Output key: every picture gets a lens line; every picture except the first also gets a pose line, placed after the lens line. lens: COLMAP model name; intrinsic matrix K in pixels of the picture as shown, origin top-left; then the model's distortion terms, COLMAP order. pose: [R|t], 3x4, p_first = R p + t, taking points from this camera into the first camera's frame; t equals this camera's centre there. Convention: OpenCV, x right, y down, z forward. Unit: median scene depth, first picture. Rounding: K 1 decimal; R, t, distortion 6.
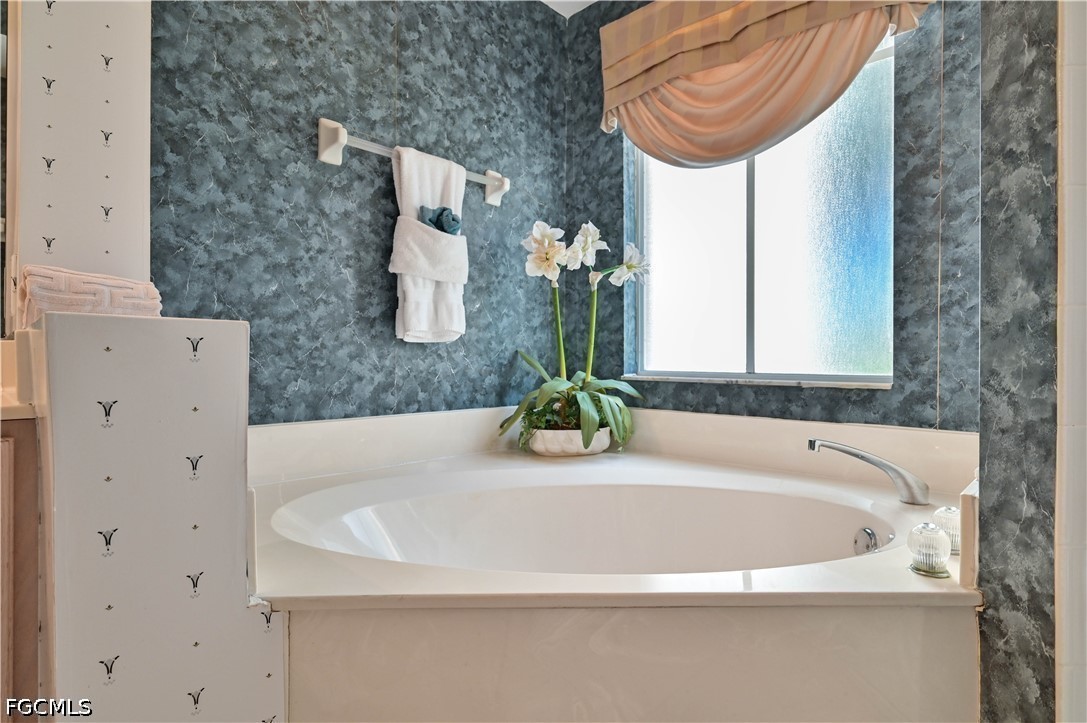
lens RADIAL K [[571.0, 0, 544.3], [0, 571.0, 361.7], [0, 0, 1]] dist [0.000176, 0.000556]
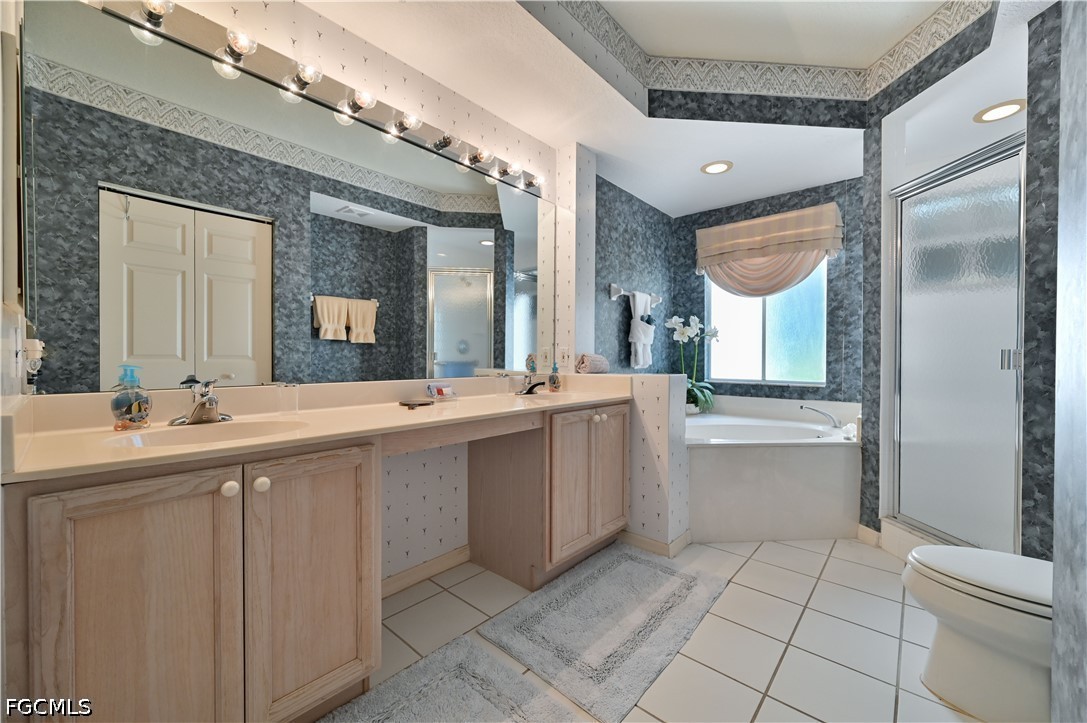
lens RADIAL K [[428.4, 0, 542.8], [0, 428.4, 362.4], [0, 0, 1]] dist [-0.002374, -0.000208]
pose [[0.999078, -0.002239, 0.042882, -0.780382], [0.001867, 0.999960, 0.008702, -0.085667], [-0.042900, -0.008614, 0.999042, -0.924341]]
